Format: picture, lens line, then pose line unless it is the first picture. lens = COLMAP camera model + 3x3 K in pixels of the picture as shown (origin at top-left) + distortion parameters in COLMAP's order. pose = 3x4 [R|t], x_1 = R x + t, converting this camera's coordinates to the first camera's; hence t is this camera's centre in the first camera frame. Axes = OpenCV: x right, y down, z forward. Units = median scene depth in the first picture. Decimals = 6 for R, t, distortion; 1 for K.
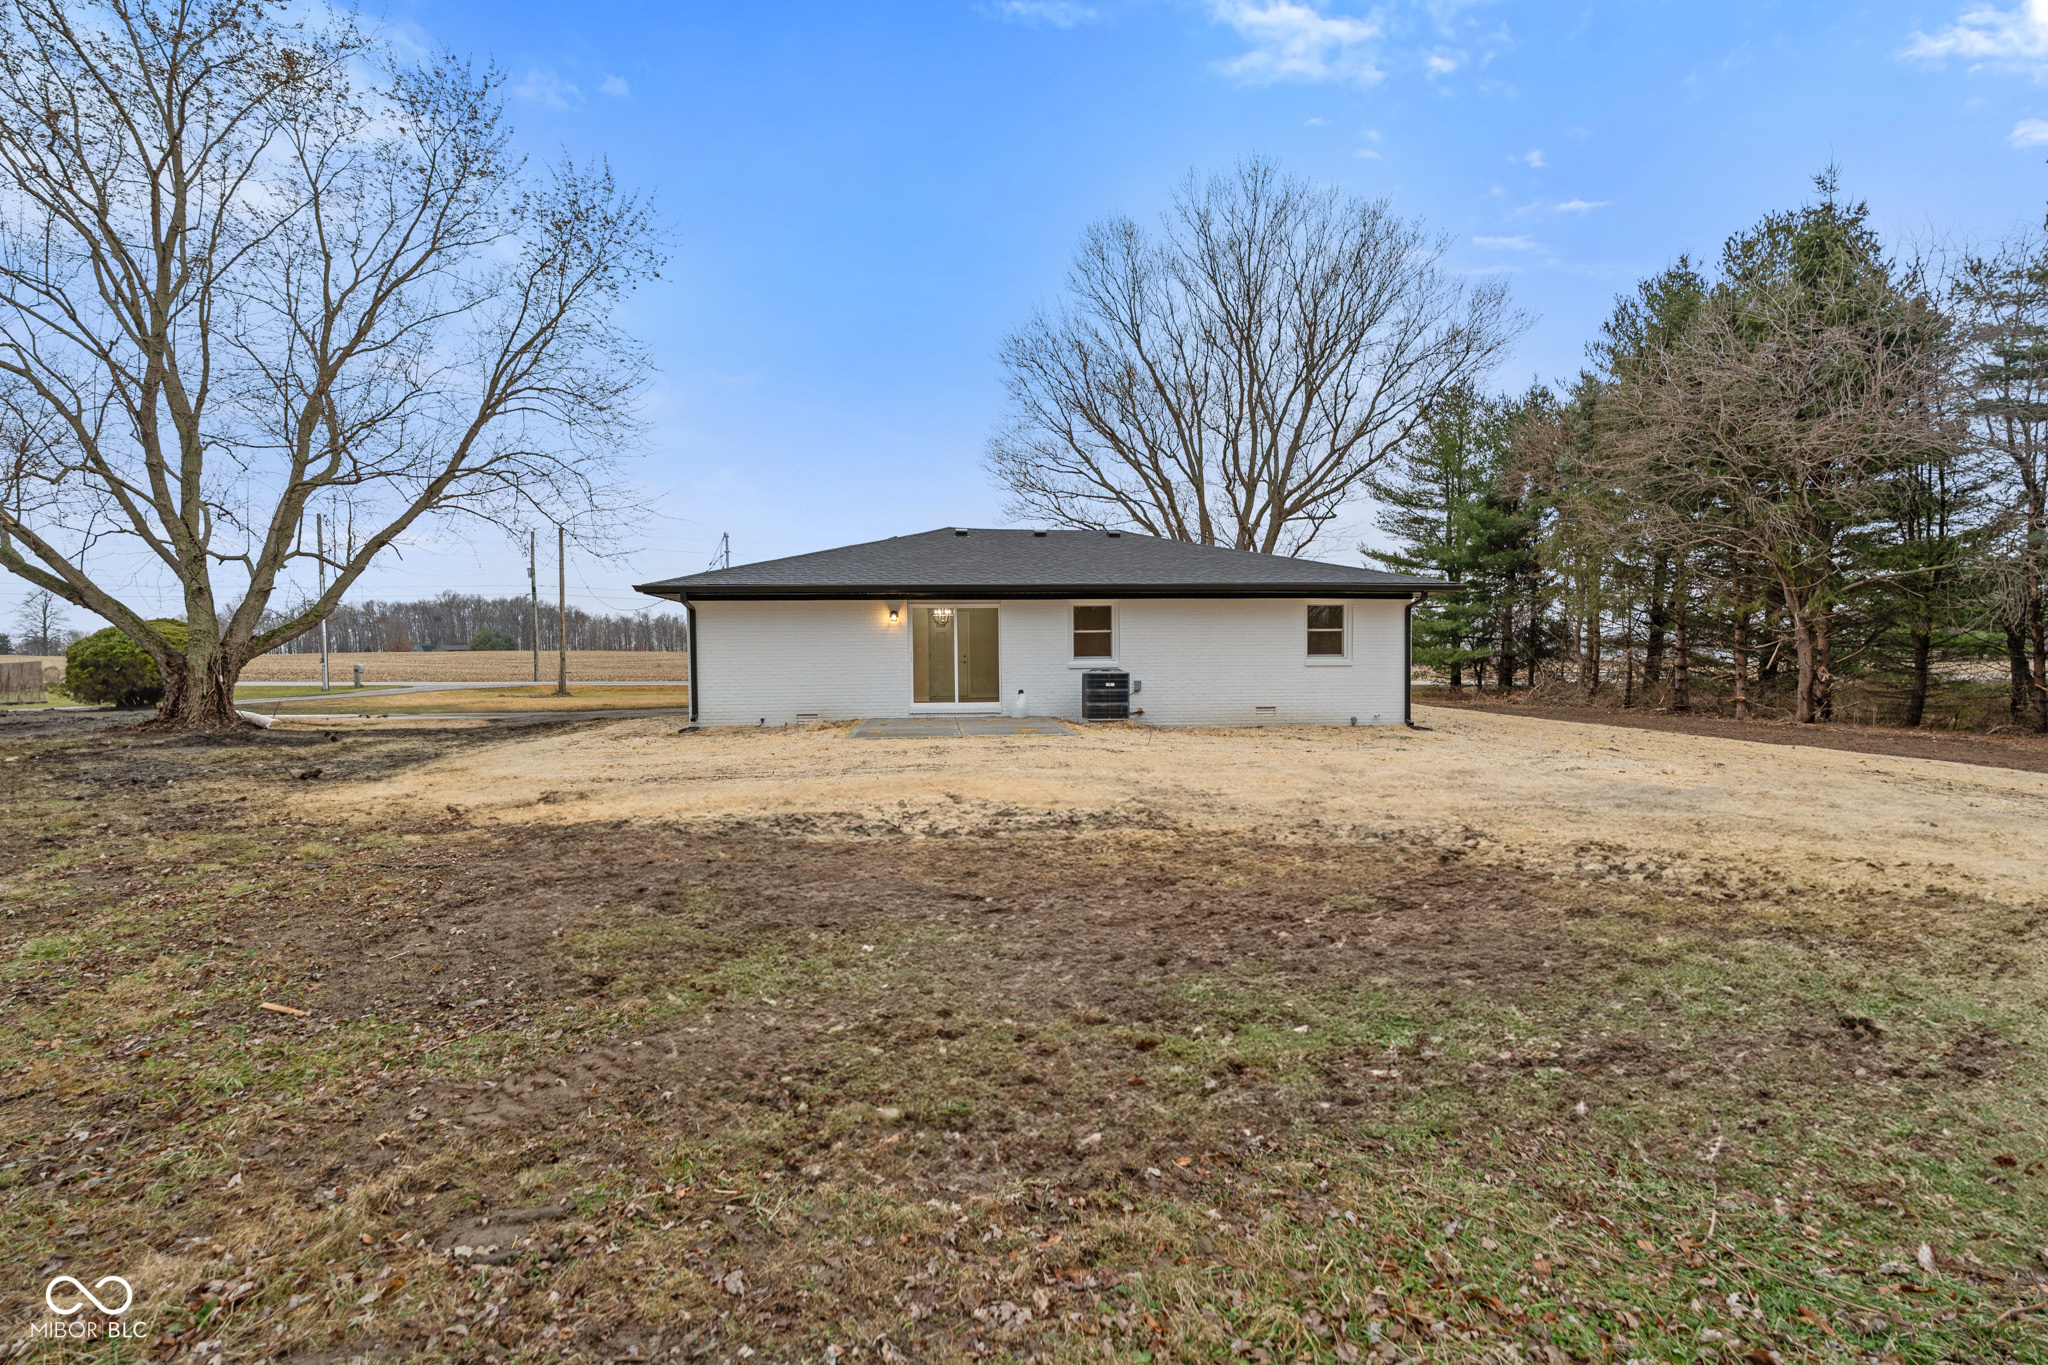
lens RADIAL K [[905.6, 0, 1033.5], [0, 905.6, 686.4], [0, 0, 1]] dist [0.000921, 0.000078]
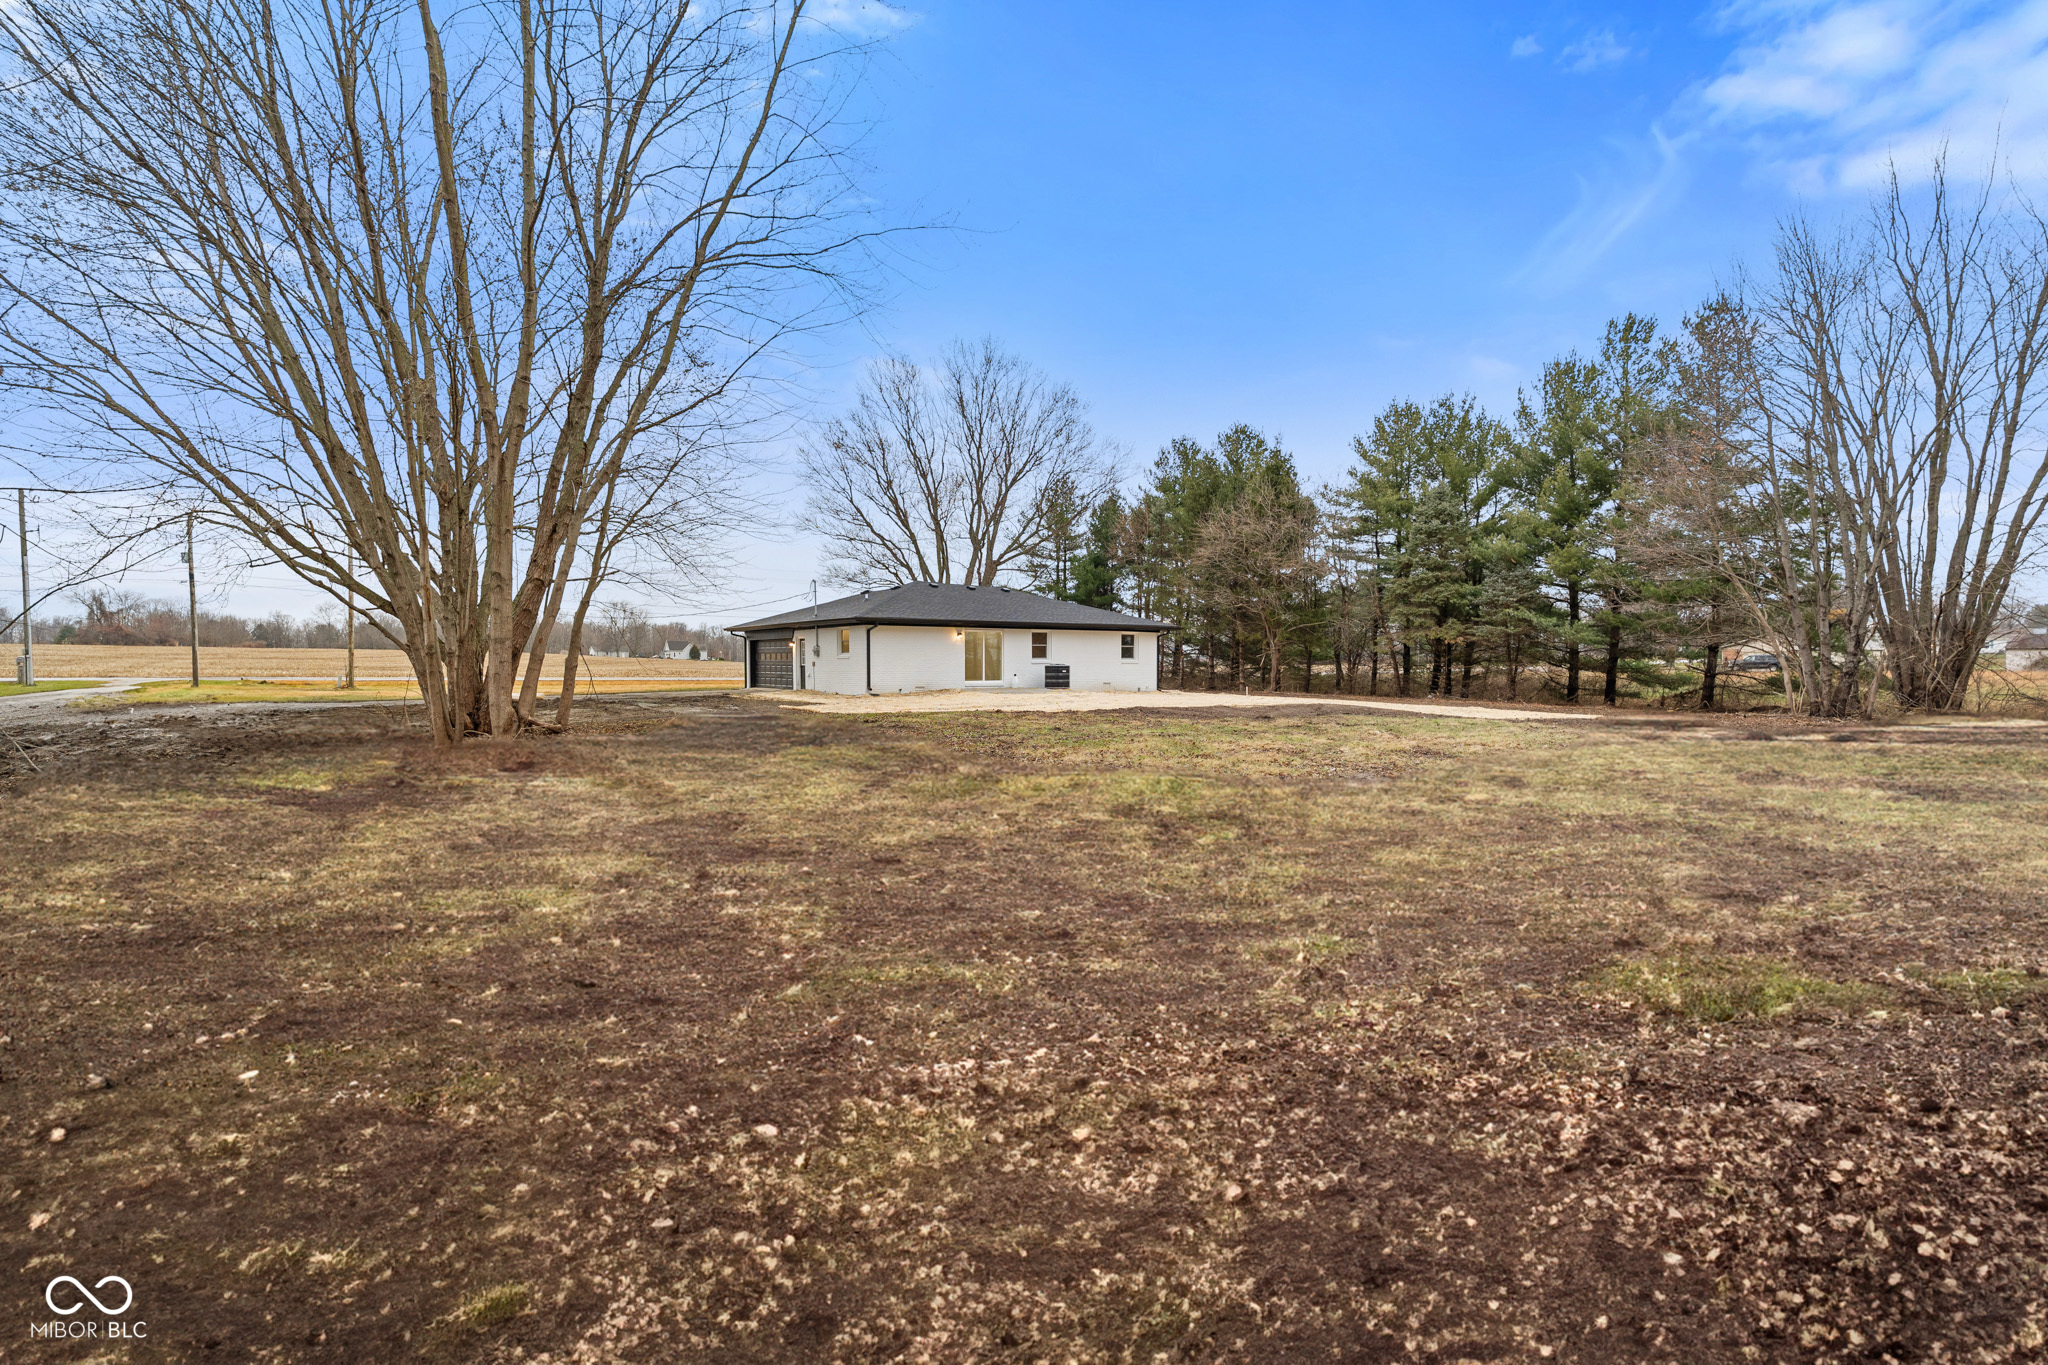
lens RADIAL K [[905.6, 0, 1026.6], [0, 905.6, 682.1], [0, 0, 1]] dist [0.000921, 0.000078]
pose [[0.858933, -0.003633, 0.512075, -0.974115], [0.006839, 0.999967, -0.004378, 0.029429], [-0.512042, 0.007262, 0.858930, -0.703531]]
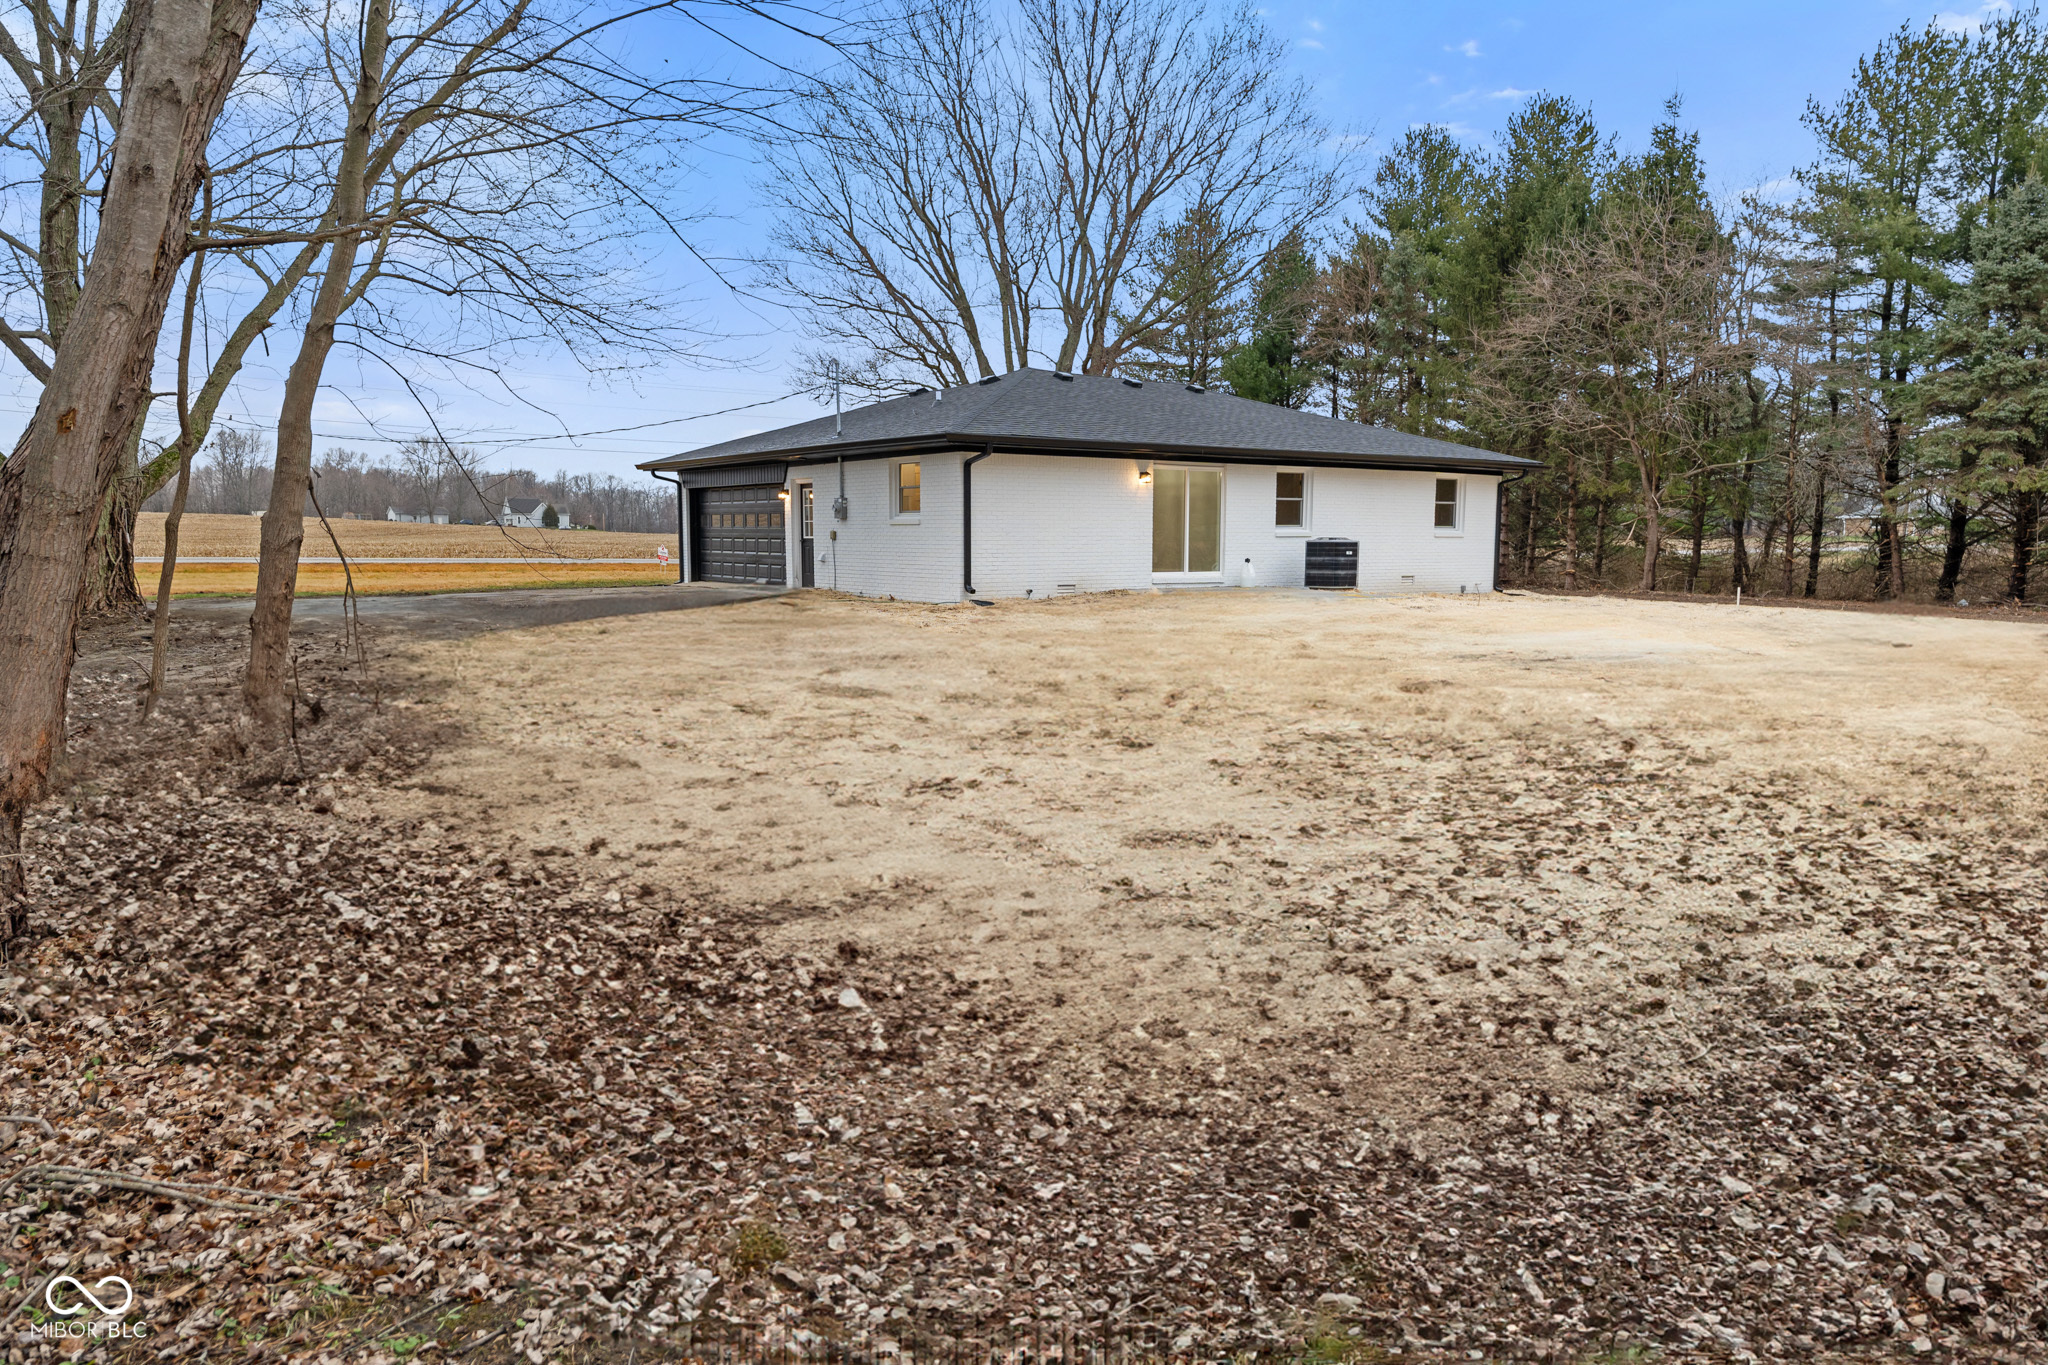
lens RADIAL K [[1362.2, 0, 1017.0], [0, 1362.2, 677.1], [0, 0, 1]] dist [0.006502, 0.007188]
pose [[0.869147, -0.040447, 0.492897, -0.911598], [0.002091, 0.996942, 0.078122, 0.015580], [-0.494549, -0.066869, 0.866573, -0.144673]]
